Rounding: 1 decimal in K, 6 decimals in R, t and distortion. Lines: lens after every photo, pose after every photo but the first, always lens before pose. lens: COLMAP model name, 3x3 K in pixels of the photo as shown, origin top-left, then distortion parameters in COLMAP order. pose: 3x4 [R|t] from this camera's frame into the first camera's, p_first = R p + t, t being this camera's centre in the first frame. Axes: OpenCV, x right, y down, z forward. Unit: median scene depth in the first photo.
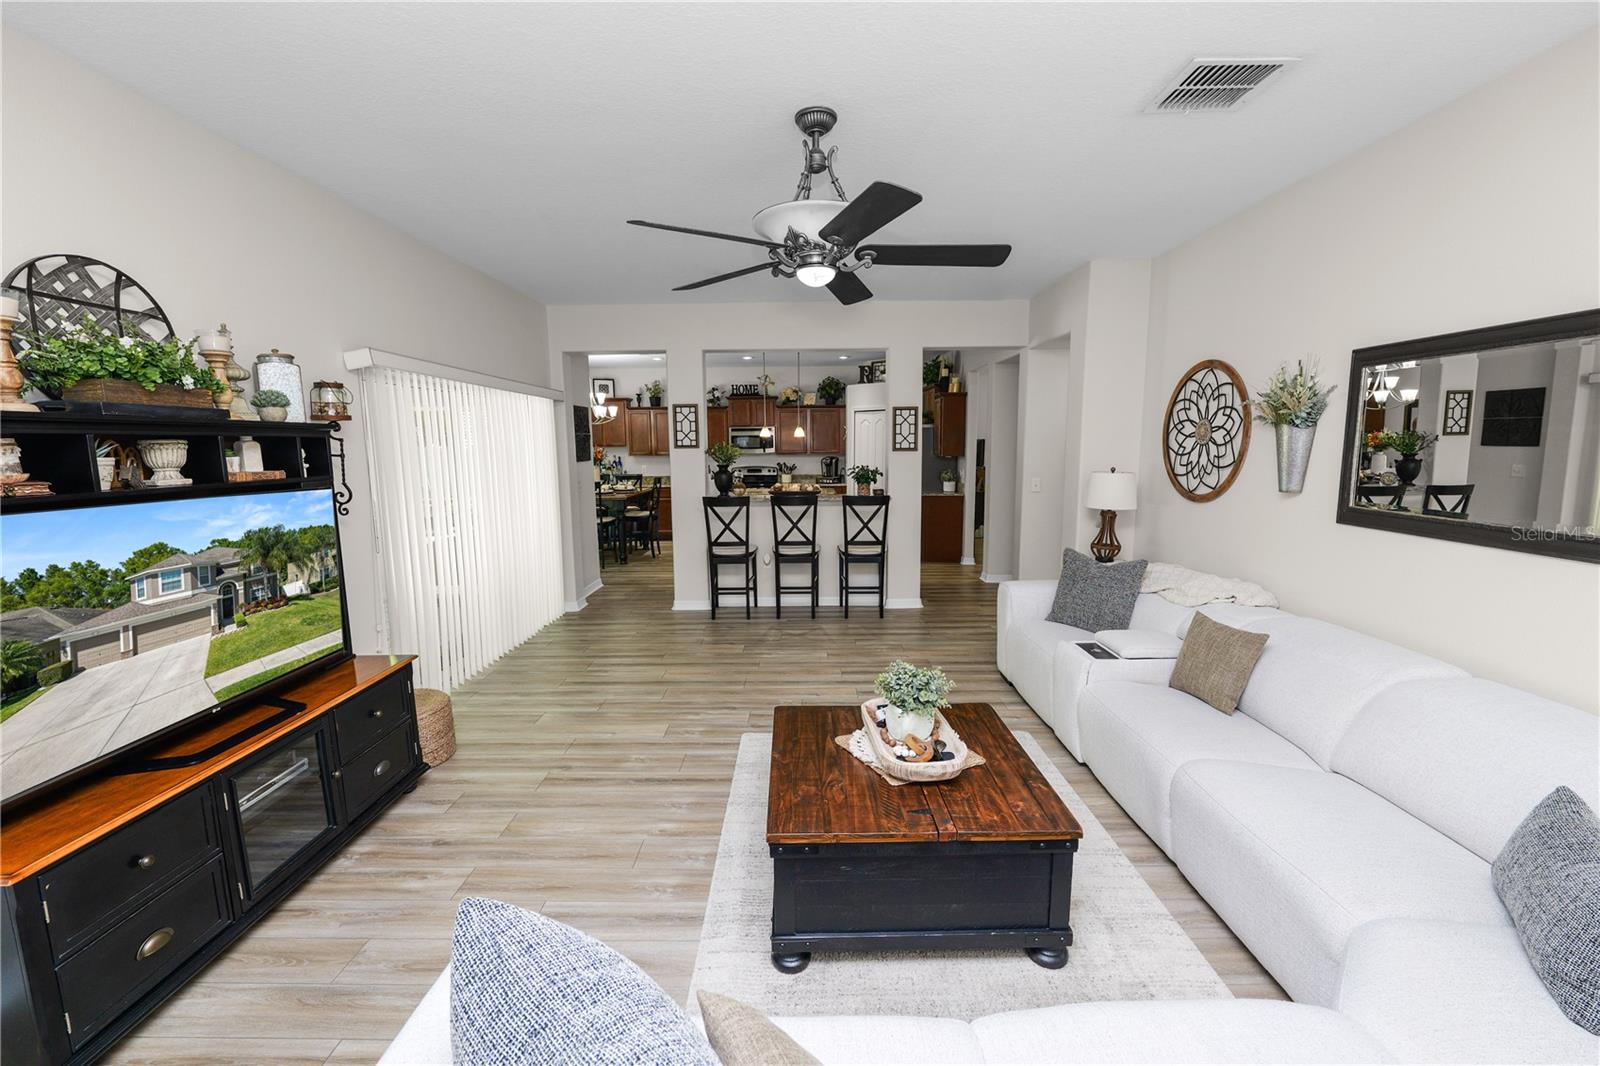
lens RADIAL K [[651.7, 0, 798.4], [0, 651.7, 530.9], [0, 0, 1]] dist [-0.013559, 0.001172]
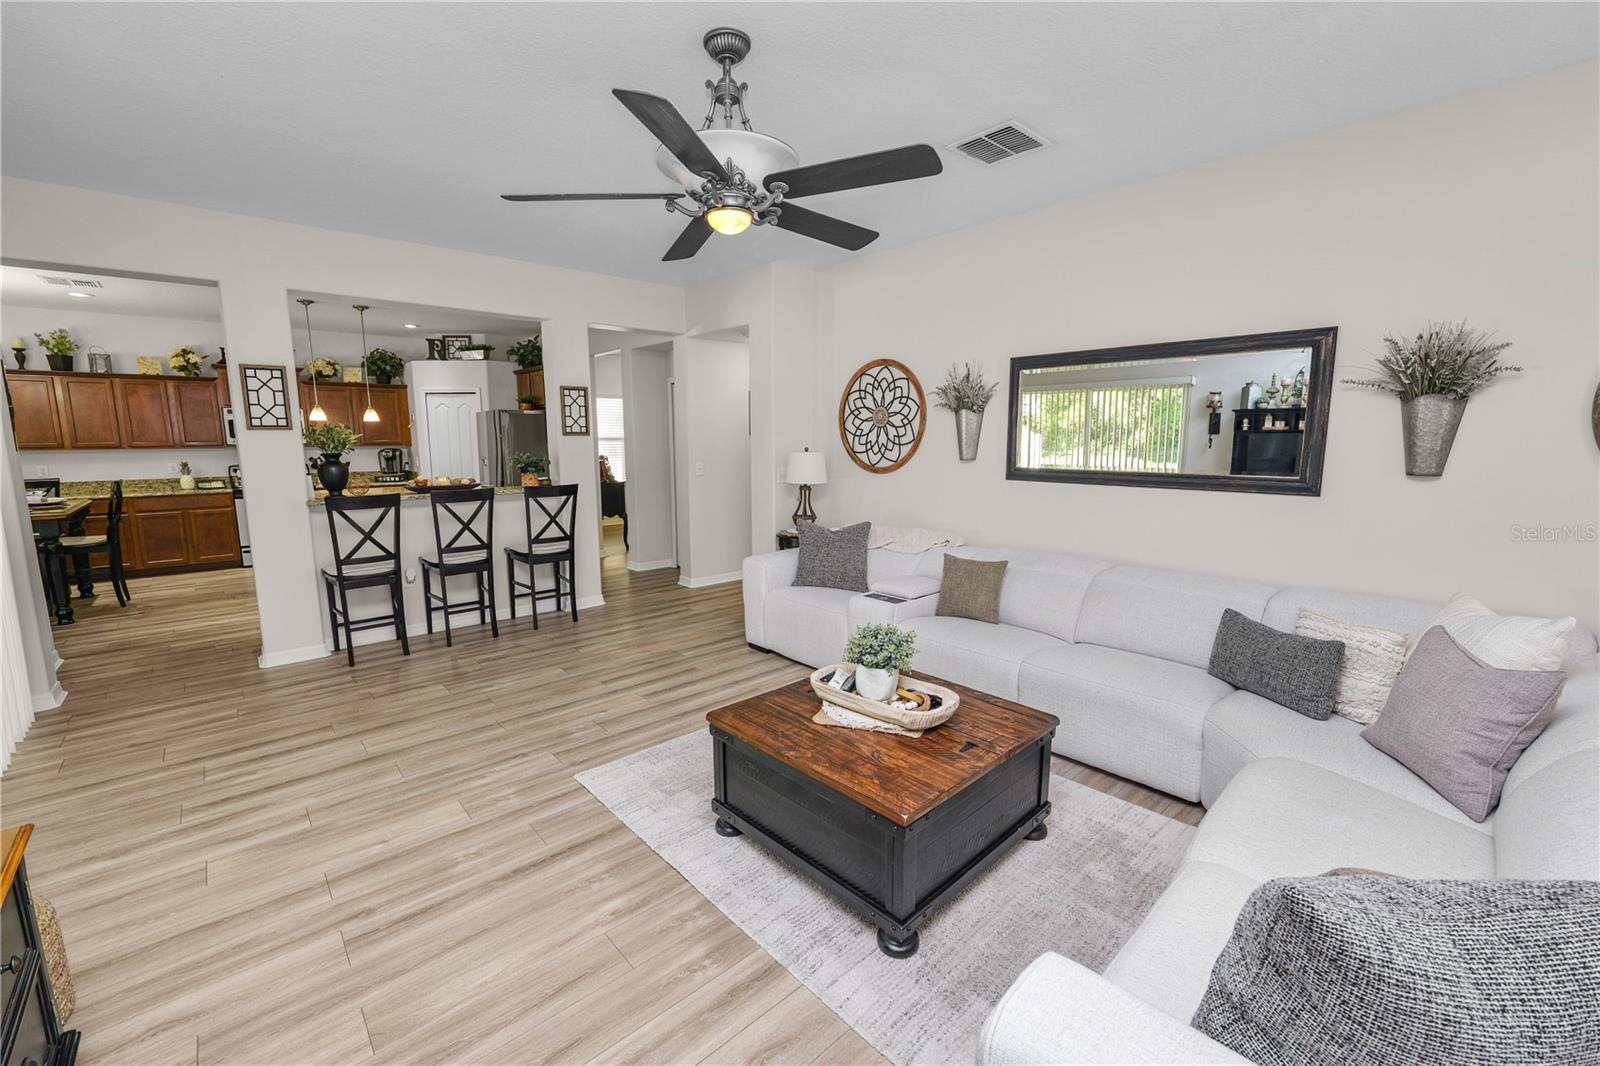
lens RADIAL K [[651.7, 0, 801.6], [0, 651.7, 532.5], [0, 0, 1]] dist [-0.013559, 0.001172]
pose [[0.731875, -0.093023, 0.675060, -0.343833], [0.088420, 0.995228, 0.041279, 0.003382], [-0.675678, 0.029478, 0.736608, 0.183227]]
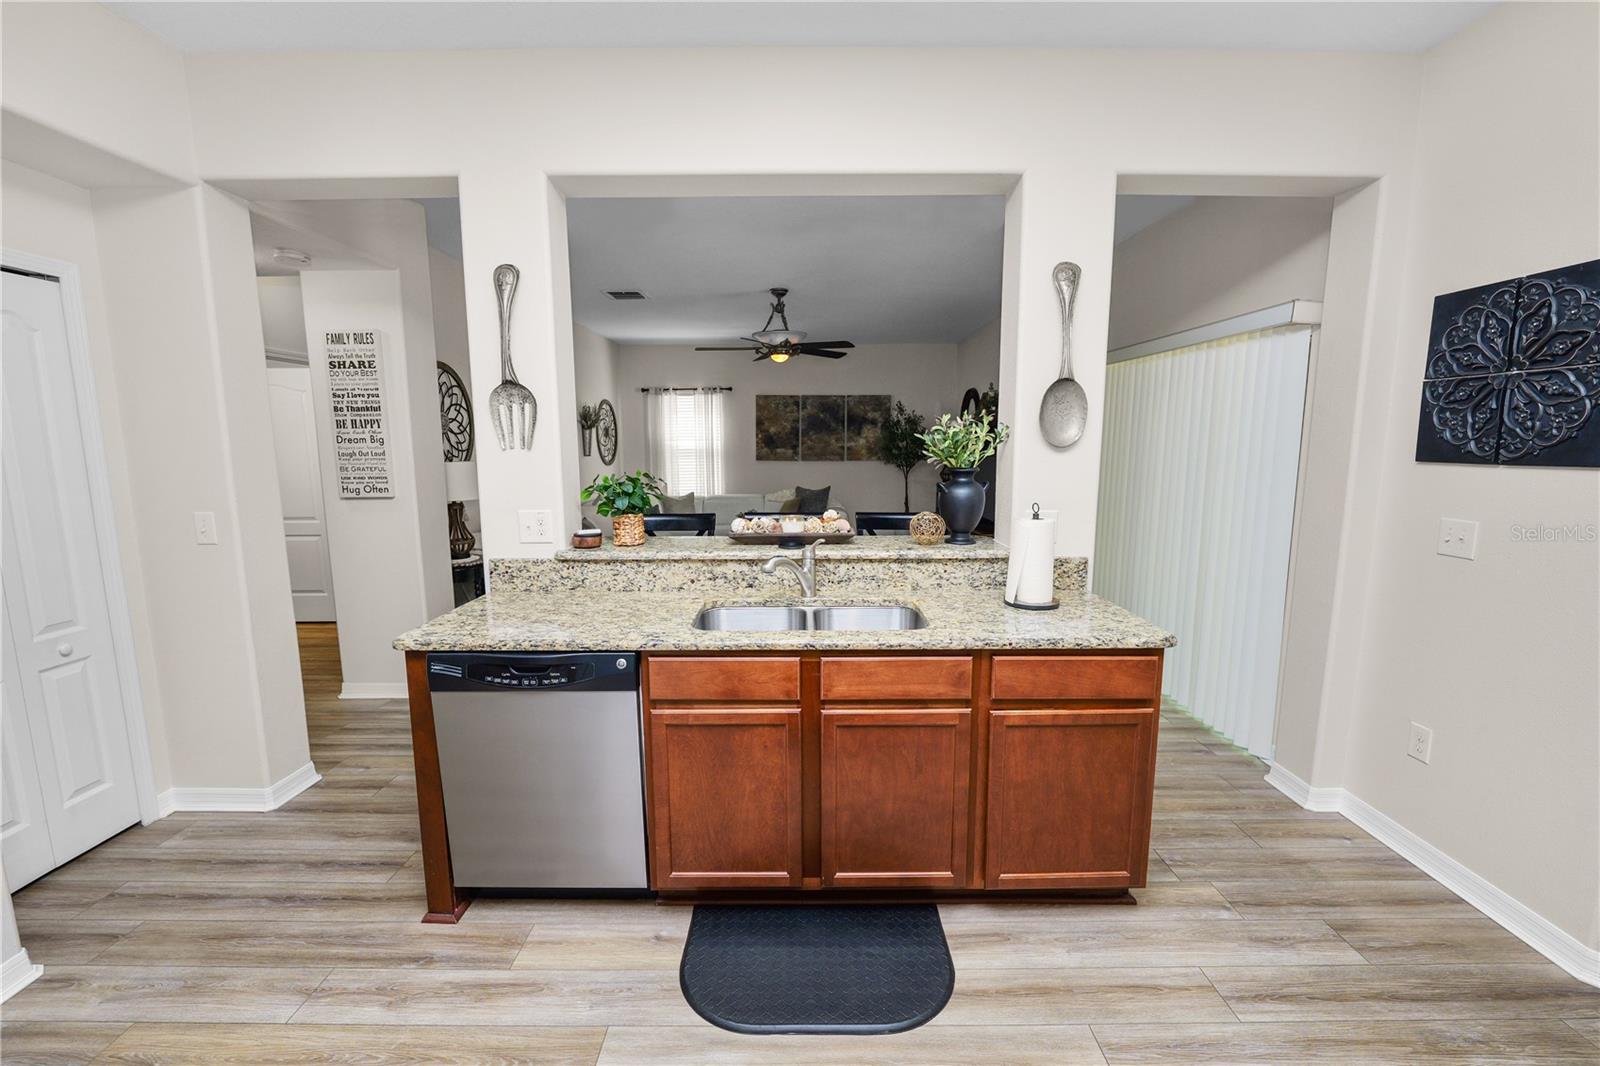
lens RADIAL K [[651.7, 0, 801.0], [0, 651.7, 532.2], [0, 0, 1]] dist [-0.013559, 0.001172]
pose [[-0.999881, 0.012687, -0.008795, -0.011279], [0.009830, 0.962538, 0.270970, -0.267219], [0.011904, 0.270851, -0.962548, 2.144258]]
